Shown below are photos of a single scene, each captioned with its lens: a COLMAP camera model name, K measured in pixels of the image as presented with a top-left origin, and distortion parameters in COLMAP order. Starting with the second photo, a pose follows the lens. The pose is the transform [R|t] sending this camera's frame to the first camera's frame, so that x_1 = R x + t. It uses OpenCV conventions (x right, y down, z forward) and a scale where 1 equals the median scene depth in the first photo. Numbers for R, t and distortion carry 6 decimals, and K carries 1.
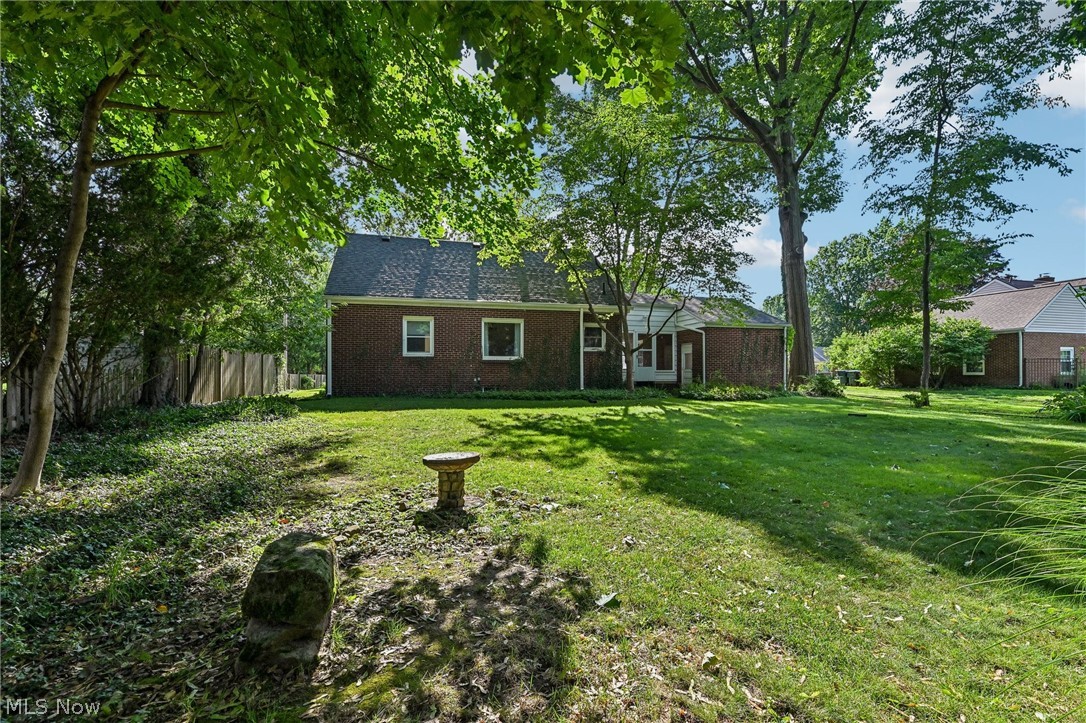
lens RADIAL K [[487.6, 0, 543.0], [0, 487.6, 361.5], [0, 0, 1]] dist [0.001196, 0.000092]
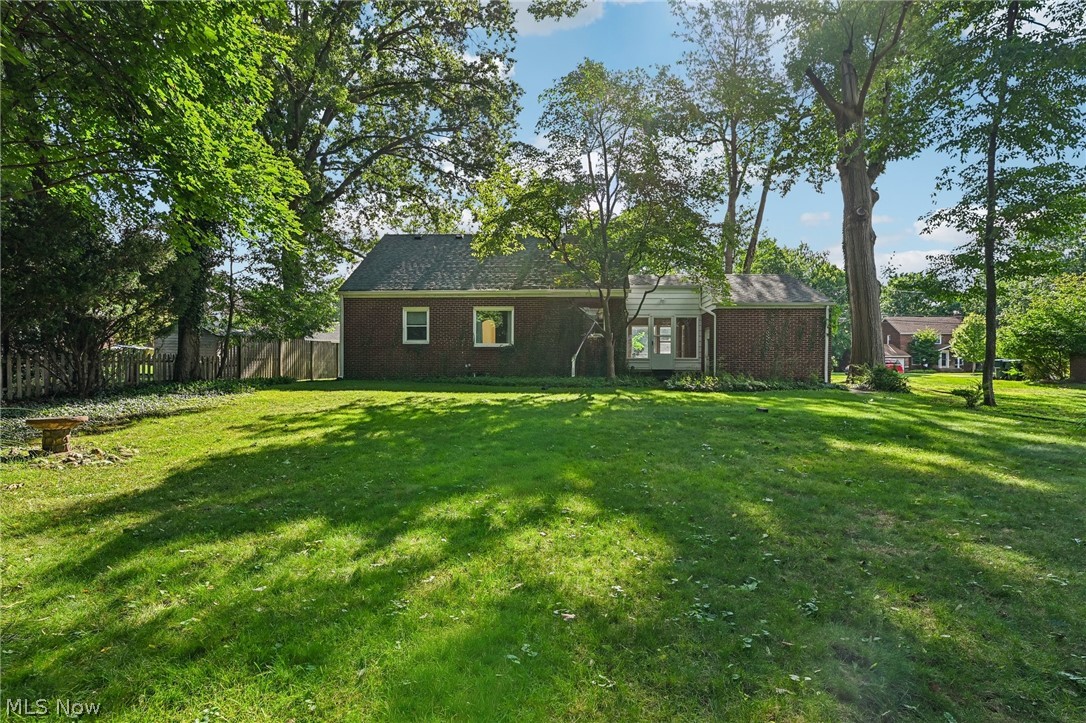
lens RADIAL K [[487.6, 0, 543.0], [0, 487.6, 361.5], [0, 0, 1]] dist [0.001196, 0.000092]
pose [[0.945079, 0.005129, -0.326802, 0.351117], [0.002728, 0.999718, 0.023579, 0.003597], [0.326831, -0.023175, 0.944799, 0.058278]]
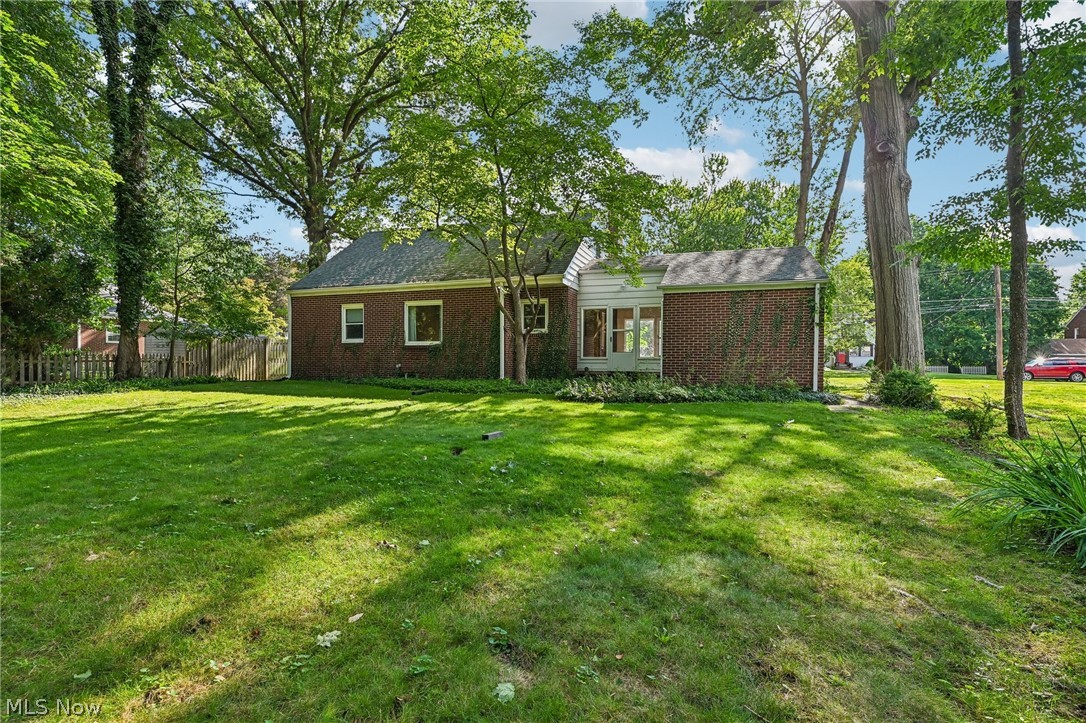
lens RADIAL K [[487.6, 0, 543.0], [0, 487.6, 361.5], [0, 0, 1]] dist [0.001196, 0.000092]
pose [[0.821028, 0.007179, -0.570843, 0.635415], [0.008358, 0.999663, 0.024593, 0.006641], [0.570827, -0.024962, 0.820691, 0.359750]]
